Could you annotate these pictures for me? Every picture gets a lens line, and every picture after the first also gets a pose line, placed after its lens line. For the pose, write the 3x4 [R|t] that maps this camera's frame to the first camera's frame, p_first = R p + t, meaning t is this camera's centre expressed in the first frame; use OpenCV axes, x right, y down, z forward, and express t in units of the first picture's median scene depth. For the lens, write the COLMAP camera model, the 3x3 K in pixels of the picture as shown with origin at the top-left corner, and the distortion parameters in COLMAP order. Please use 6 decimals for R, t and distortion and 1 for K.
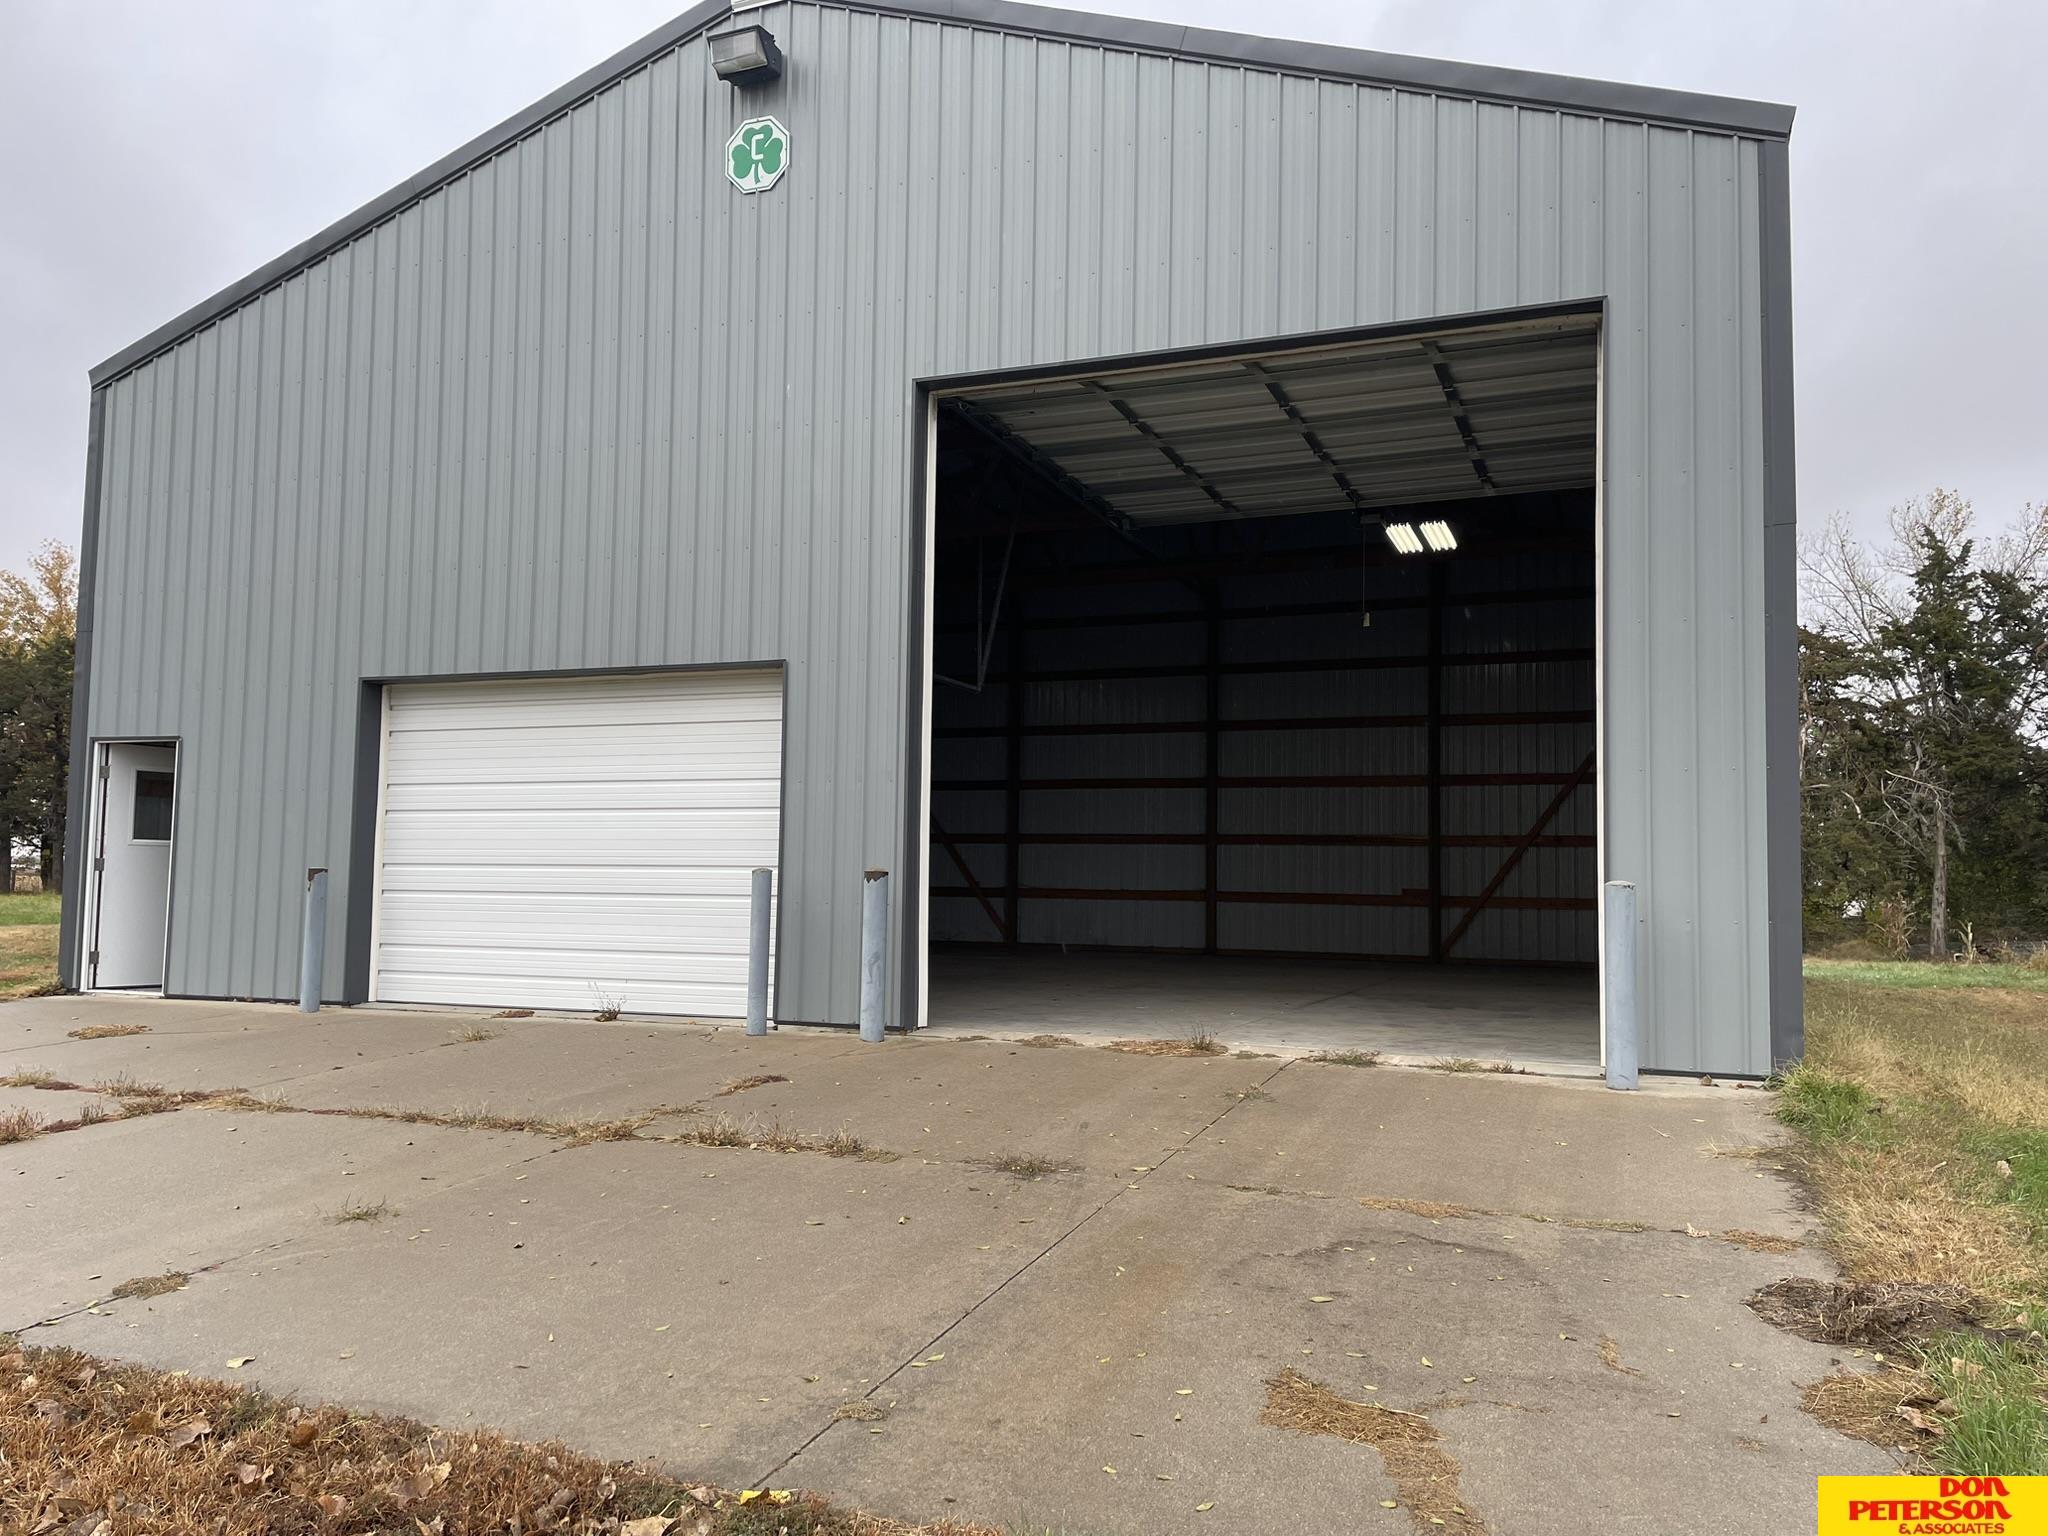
lens RADIAL K [[1524.9, 0, 1024.6], [0, 1524.9, 766.0], [0, 0, 1]] dist [0.005476, 0.001046]
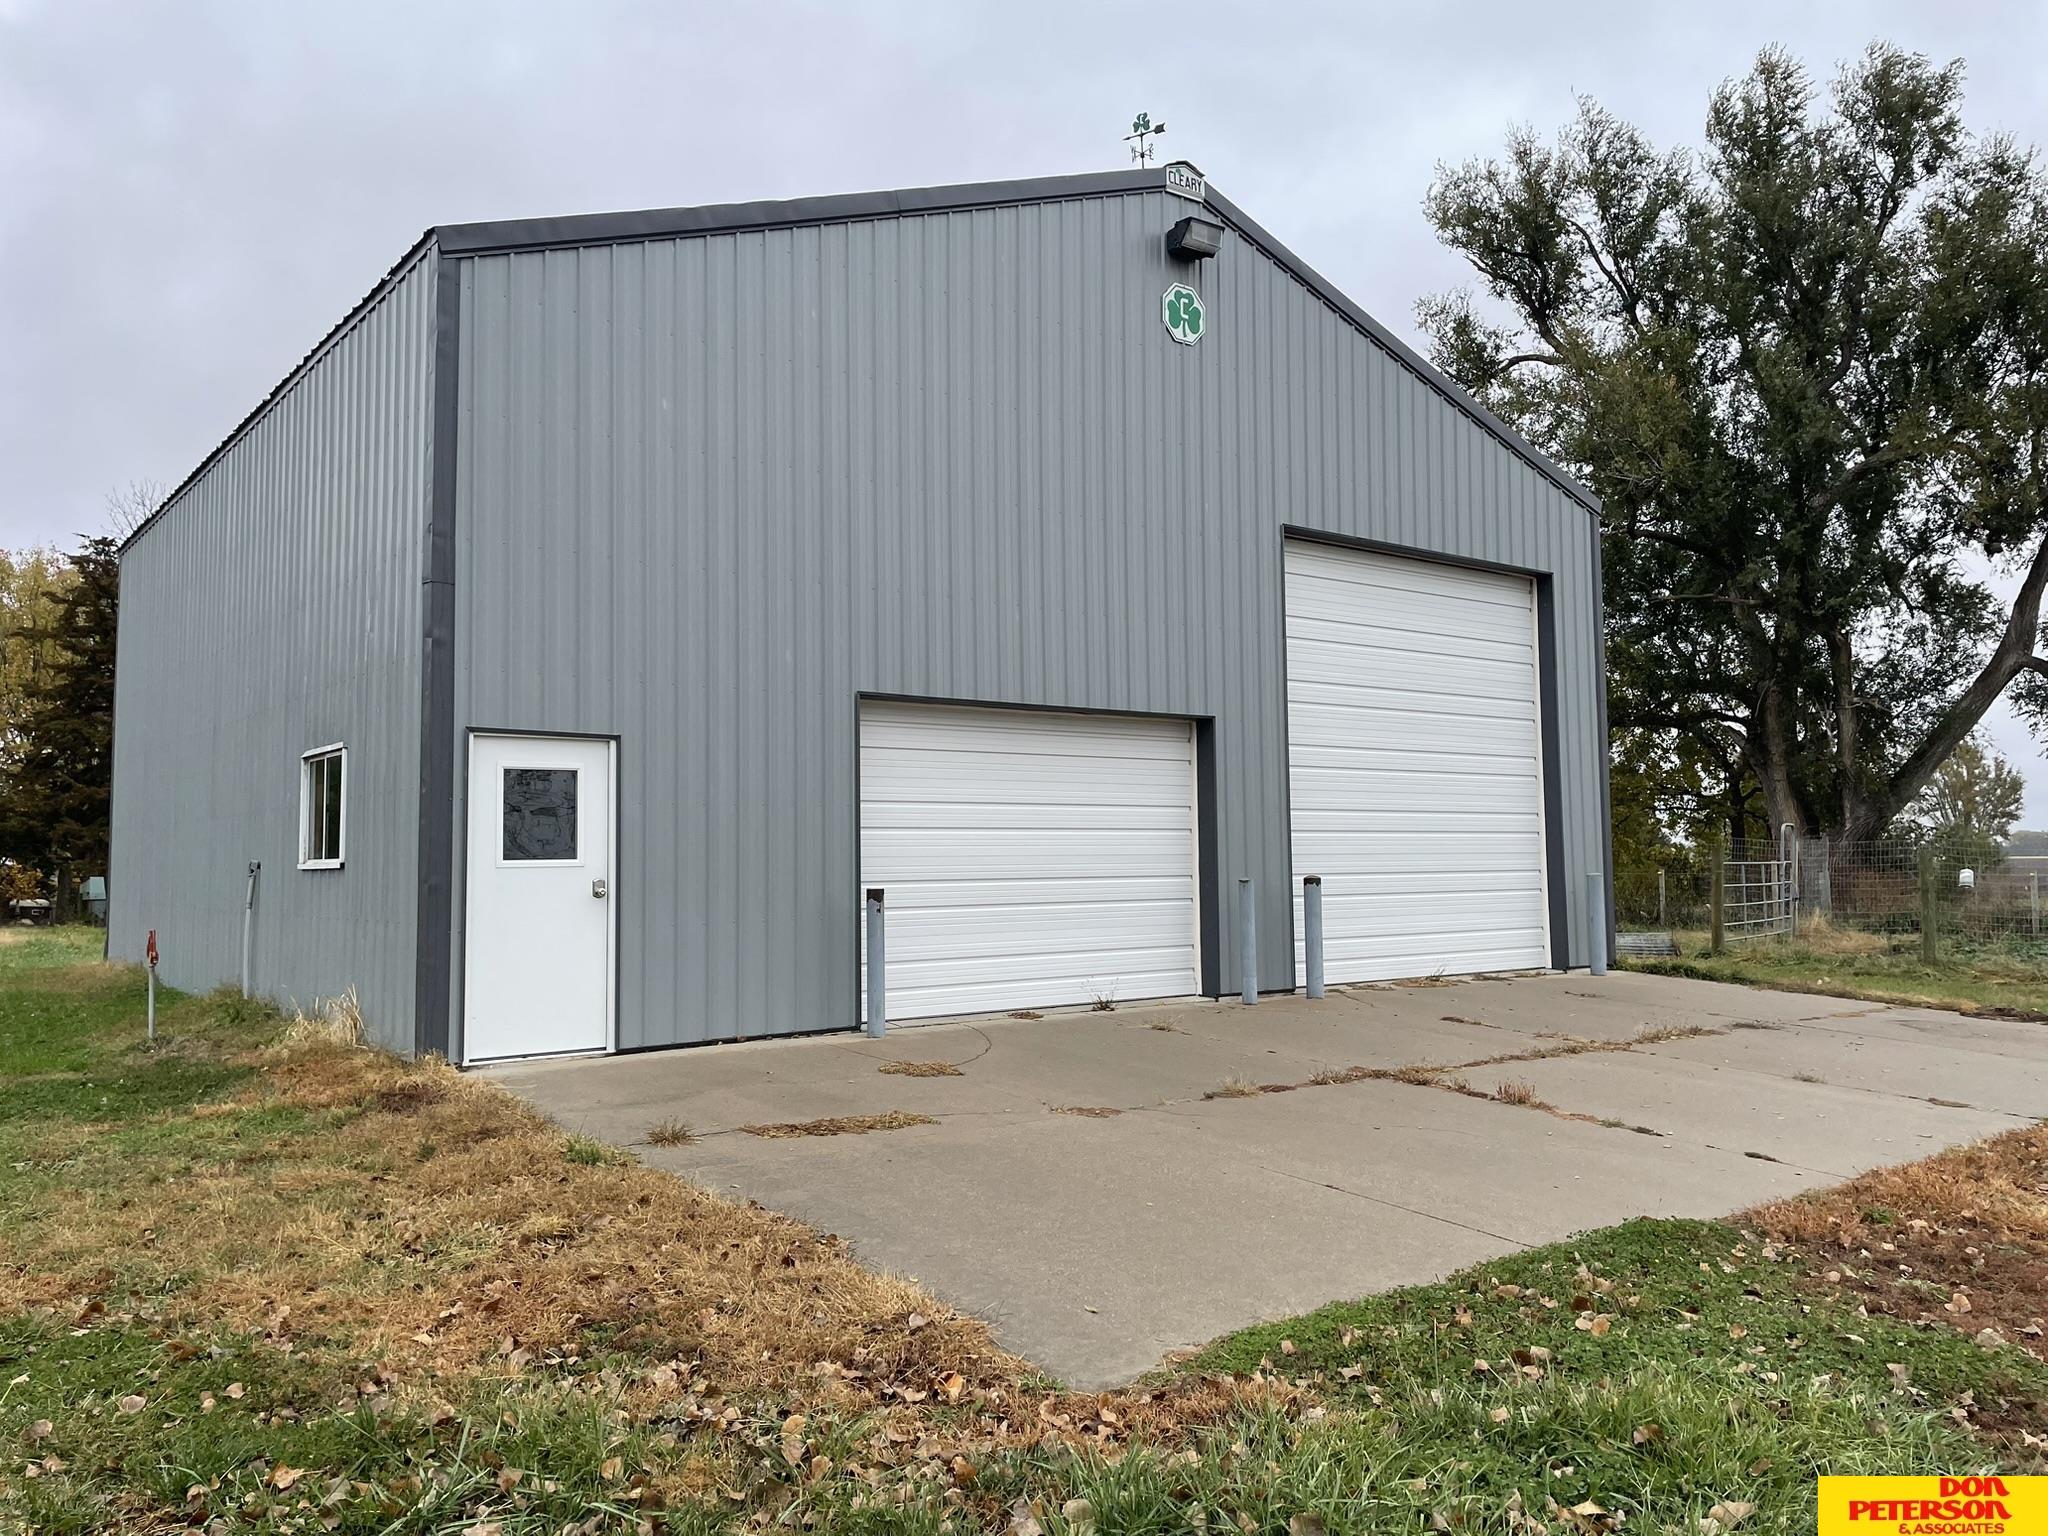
lens RADIAL K [[1515.6, 0, 1019.2], [0, 1515.6, 778.5], [0, 0, 1]] dist [0.105641, -0.125211]
pose [[0.527664, 0.039343, 0.848542, -1.275212], [-0.030652, 0.999158, -0.027265, 0.022323], [-0.848900, -0.011623, 0.528426, 0.430281]]
